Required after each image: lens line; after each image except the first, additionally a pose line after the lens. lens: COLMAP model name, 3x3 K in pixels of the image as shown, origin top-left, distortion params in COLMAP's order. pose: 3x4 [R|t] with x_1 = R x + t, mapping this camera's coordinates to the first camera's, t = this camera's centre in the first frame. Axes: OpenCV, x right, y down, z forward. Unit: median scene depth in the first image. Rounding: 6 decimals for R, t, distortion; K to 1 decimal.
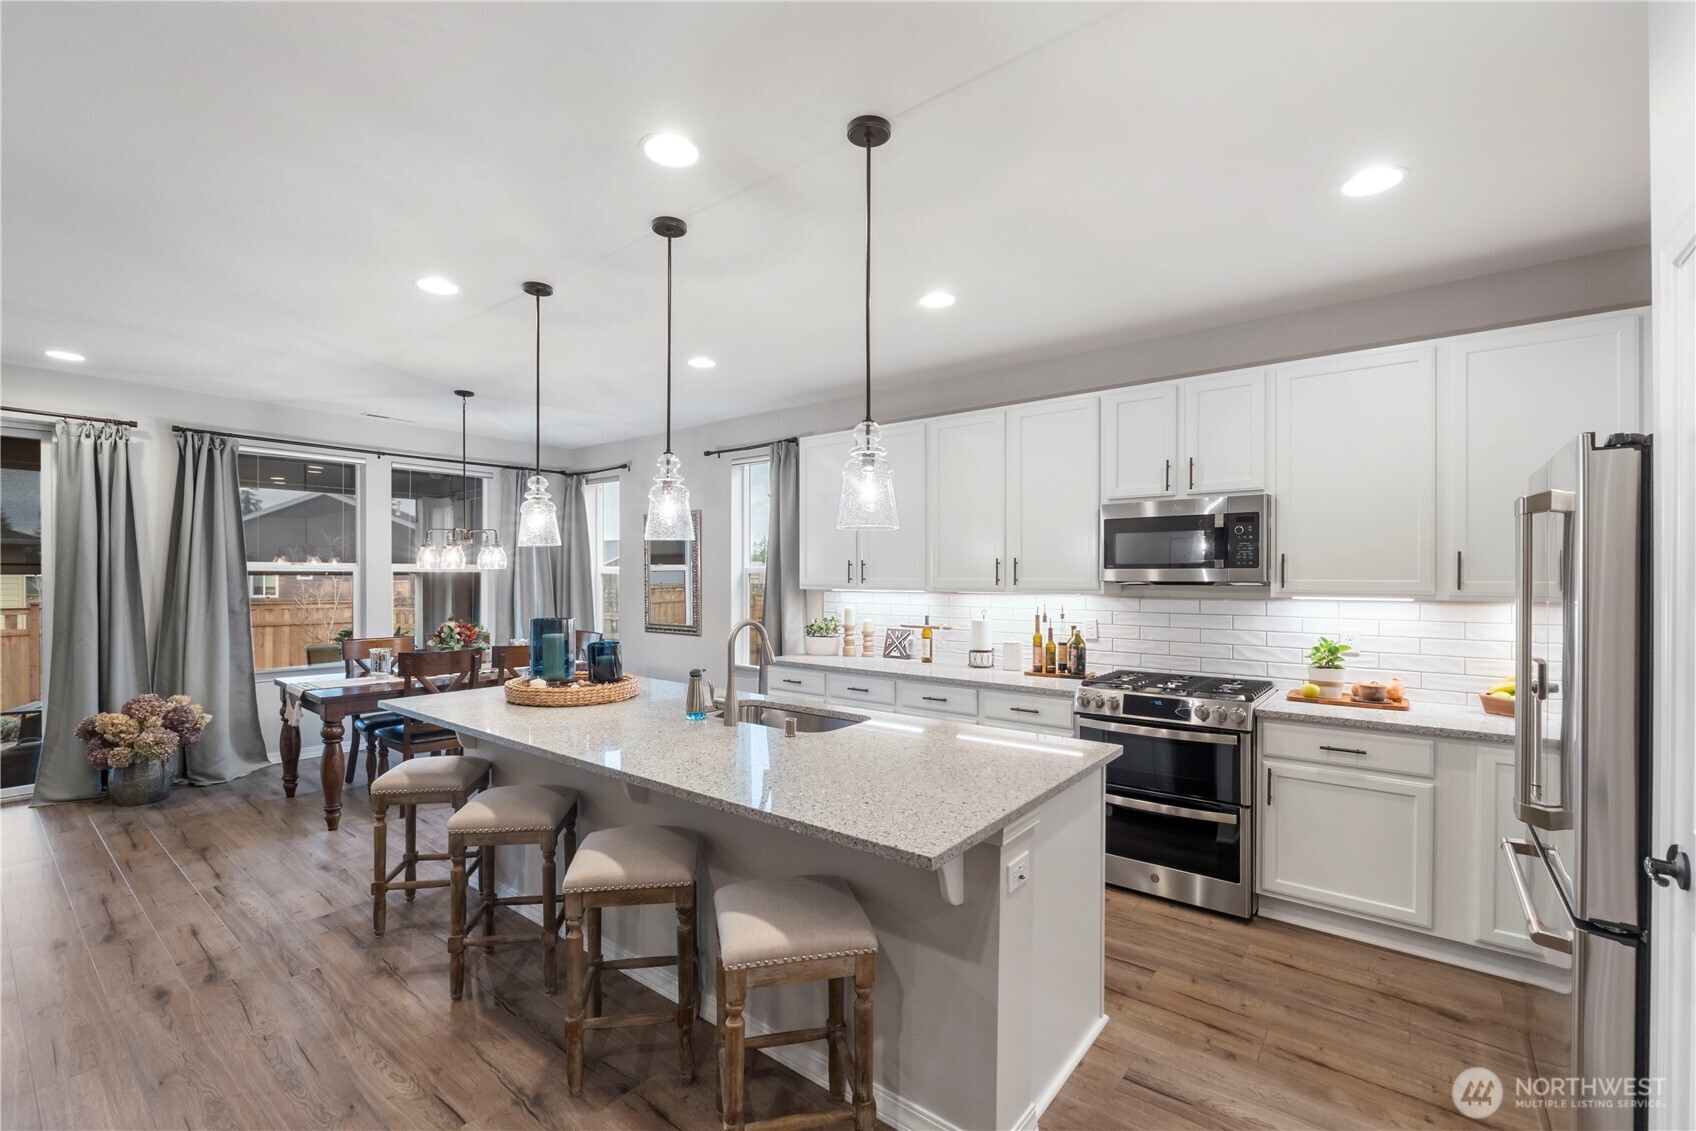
lens RADIAL K [[726.6, 0, 839.8], [0, 726.6, 580.4], [0, 0, 1]] dist [-0.012014, 0.000238]
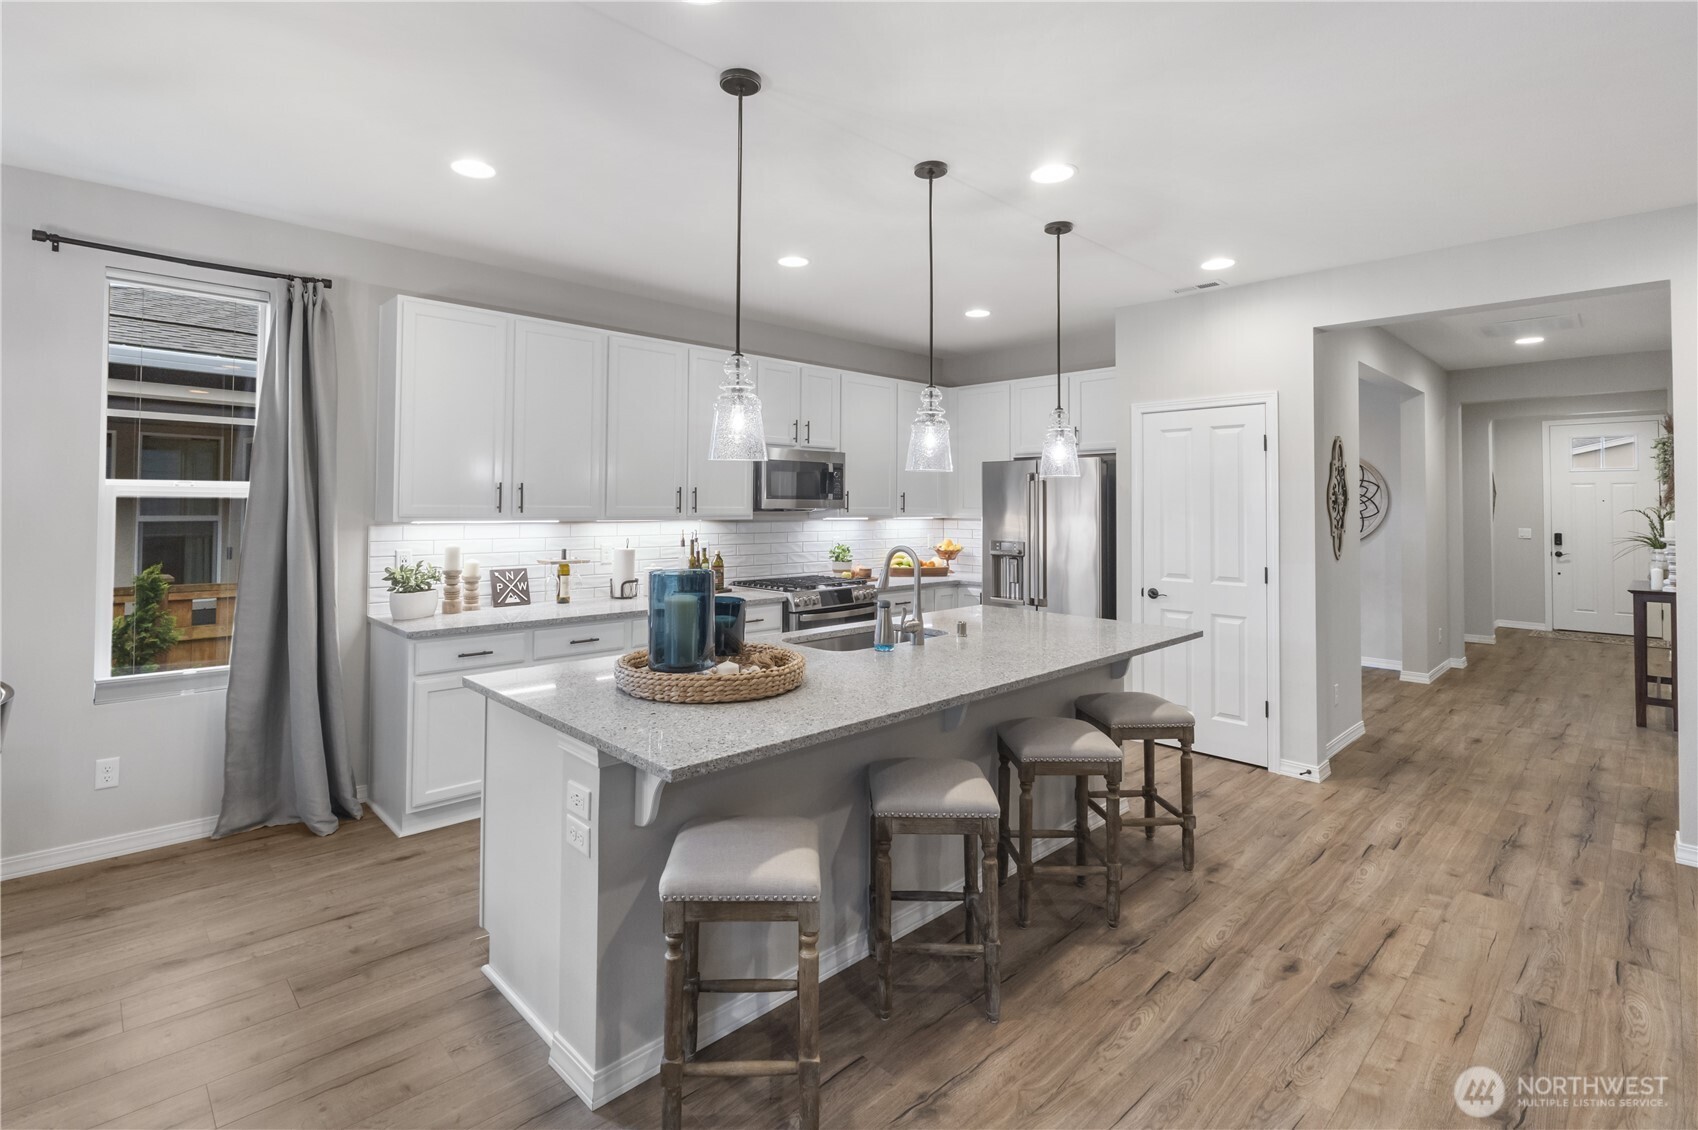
lens RADIAL K [[800.8, 0, 811.8], [0, 800.8, 488.6], [0, 0, 1]] dist [-0.012473, 0.001802]
pose [[0.147158, 0.018645, 0.988937, -0.819788], [-0.001104, 0.999825, -0.018686, -0.006350], [-0.989112, 0.001658, 0.147153, 0.593412]]
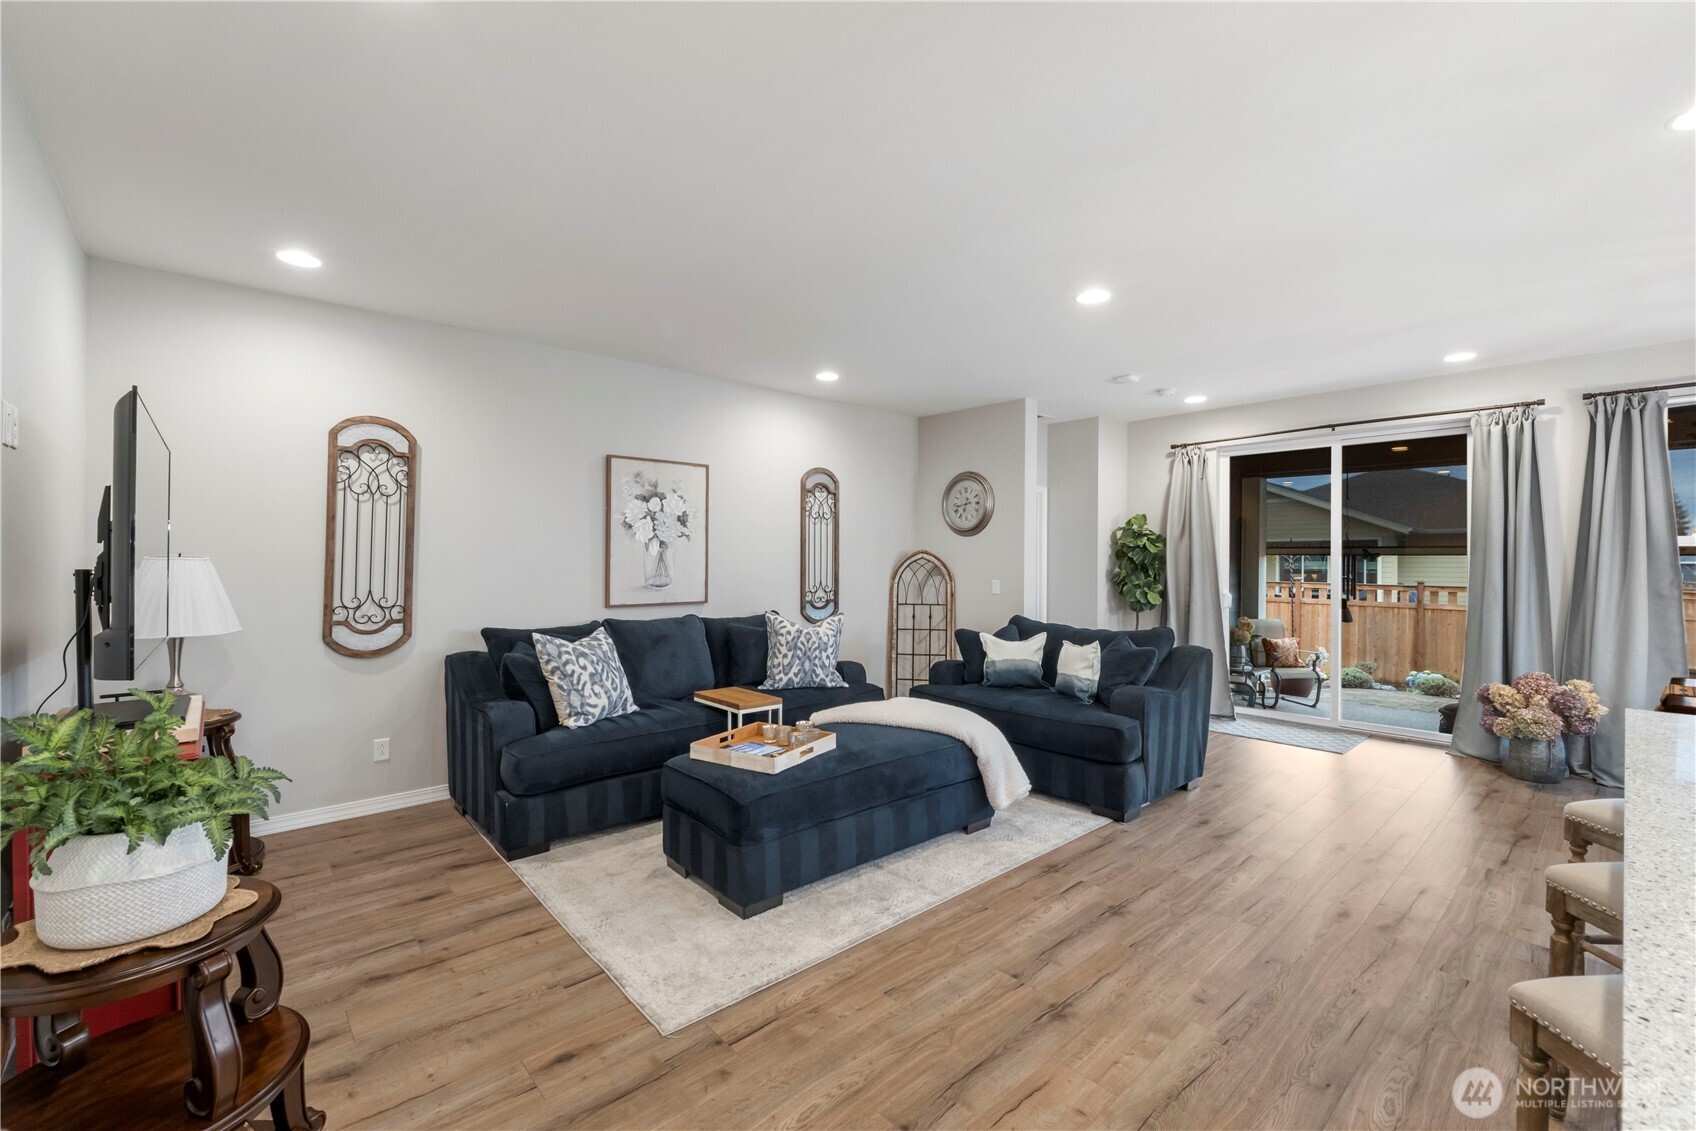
lens RADIAL K [[710.8, 0, 846.1], [0, 710.8, 561.0], [0, 0, 1]] dist [-0.007883, 0.000330]
pose [[-0.166071, -0.001009, -0.986113, 0.161692], [-0.008822, 0.999961, 0.000463, 0.013257], [0.986074, 0.008776, -0.166074, 0.224040]]
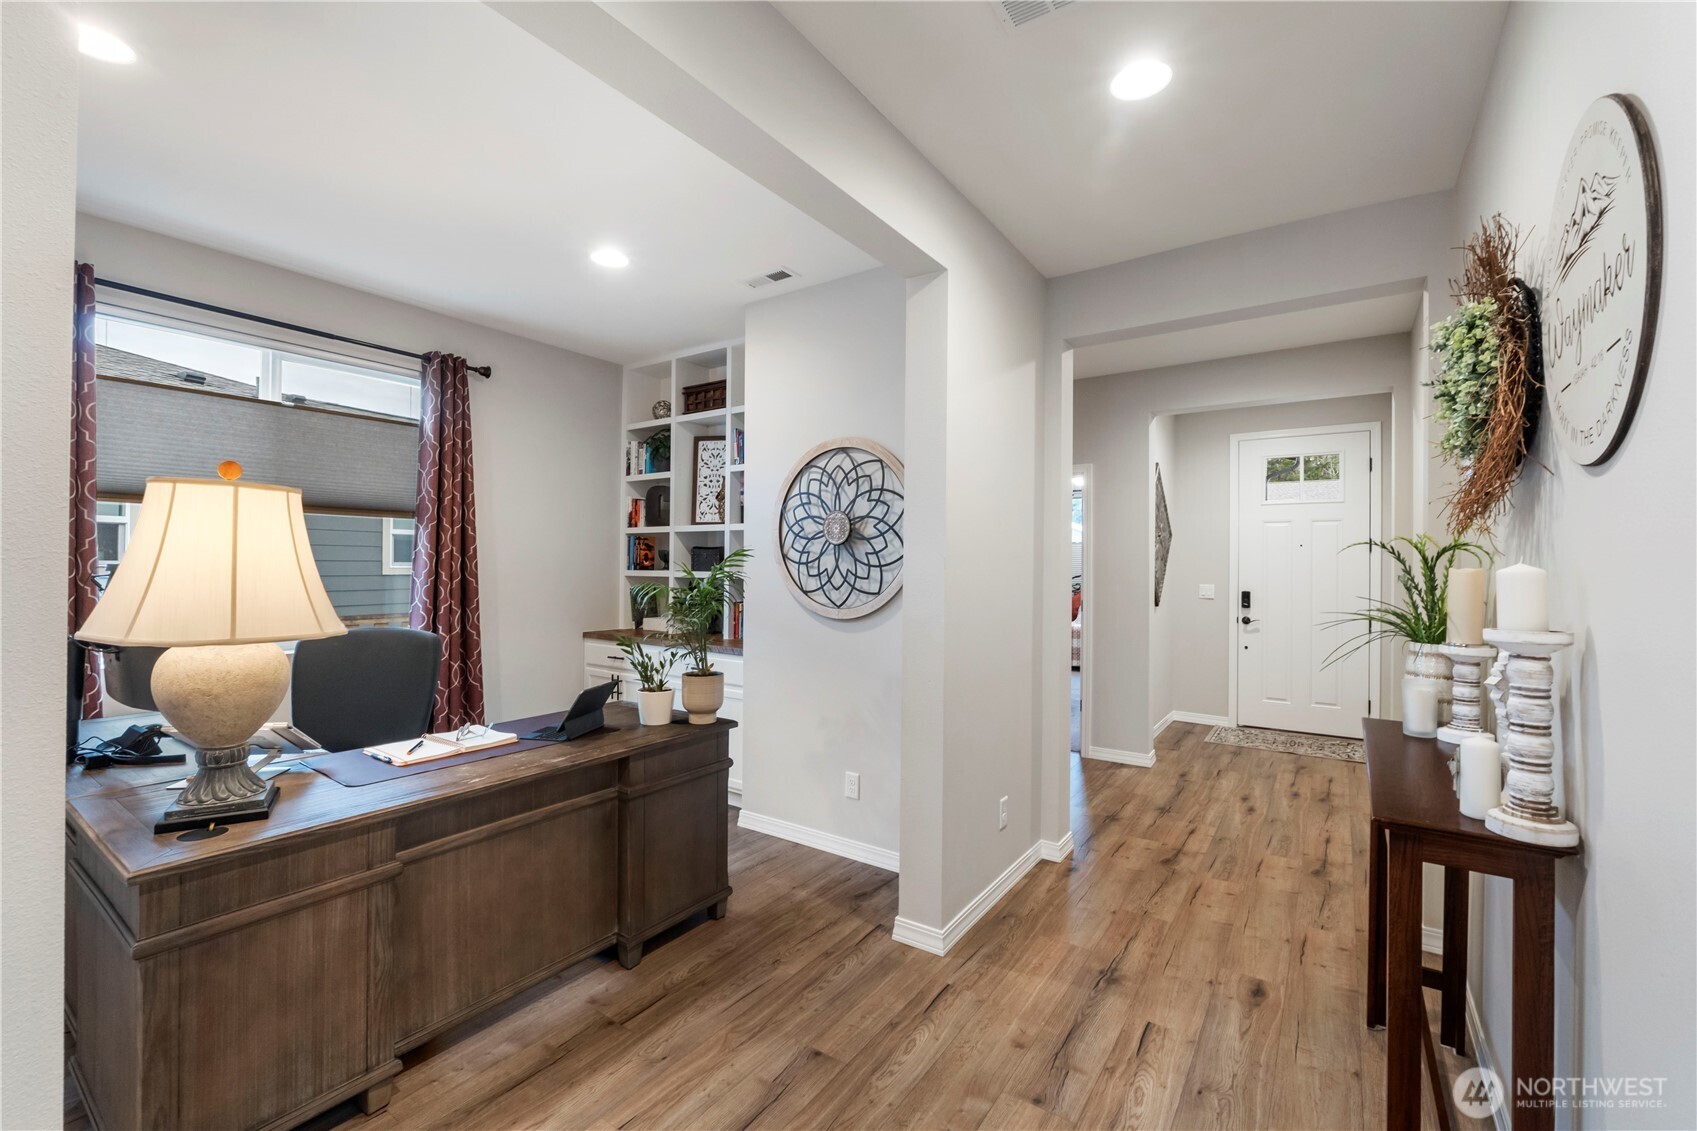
lens RADIAL K [[710.3, 0, 838.2], [0, 710.3, 559.9], [0, 0, 1]] dist [-0.013920, 0.000039]
pose [[-0.060253, 0.002656, 0.998180, 0.256316], [-0.003535, 0.999990, -0.002875, 0.017585], [-0.998177, -0.003702, -0.060243, -0.197664]]
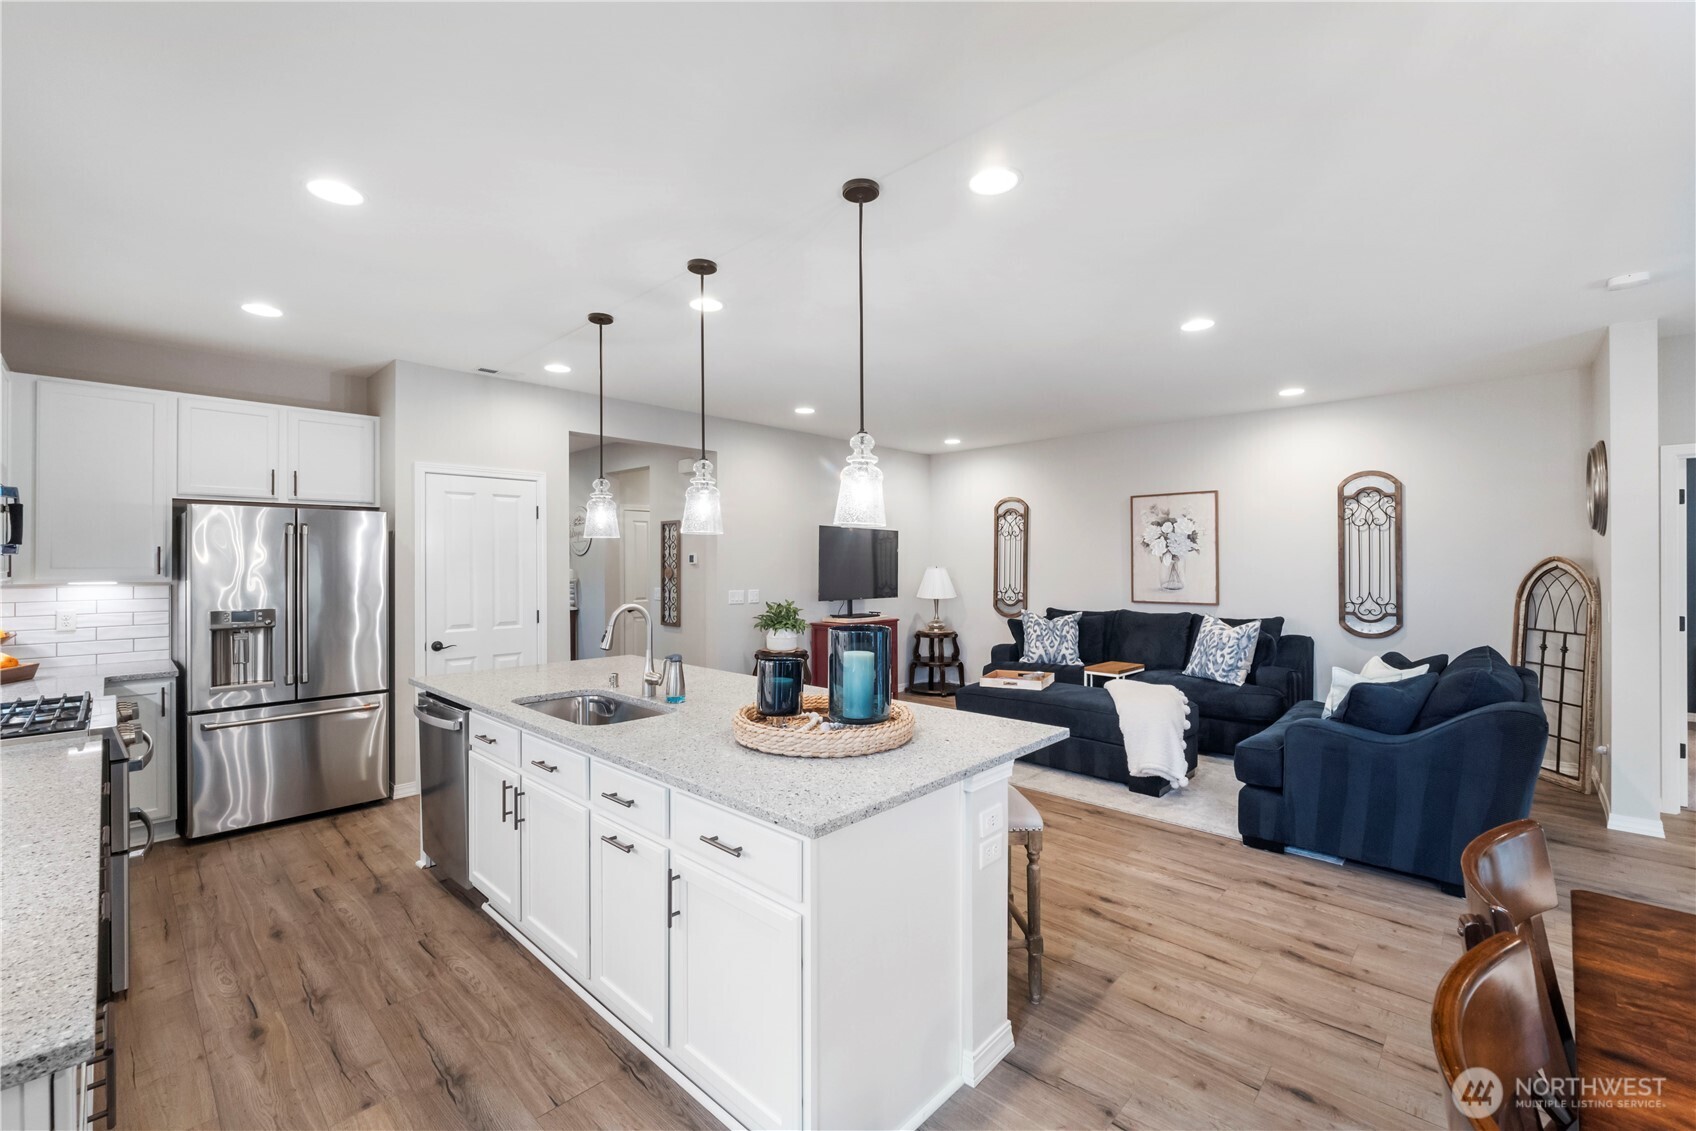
lens RADIAL K [[710.8, 0, 846.1], [0, 710.8, 561.0], [0, 0, 1]] dist [-0.007883, 0.000330]
pose [[-0.996553, 0.001488, 0.082942, -0.333656], [0.001828, 0.999990, 0.004018, -0.009259], [-0.082935, 0.004155, -0.996546, 1.259845]]
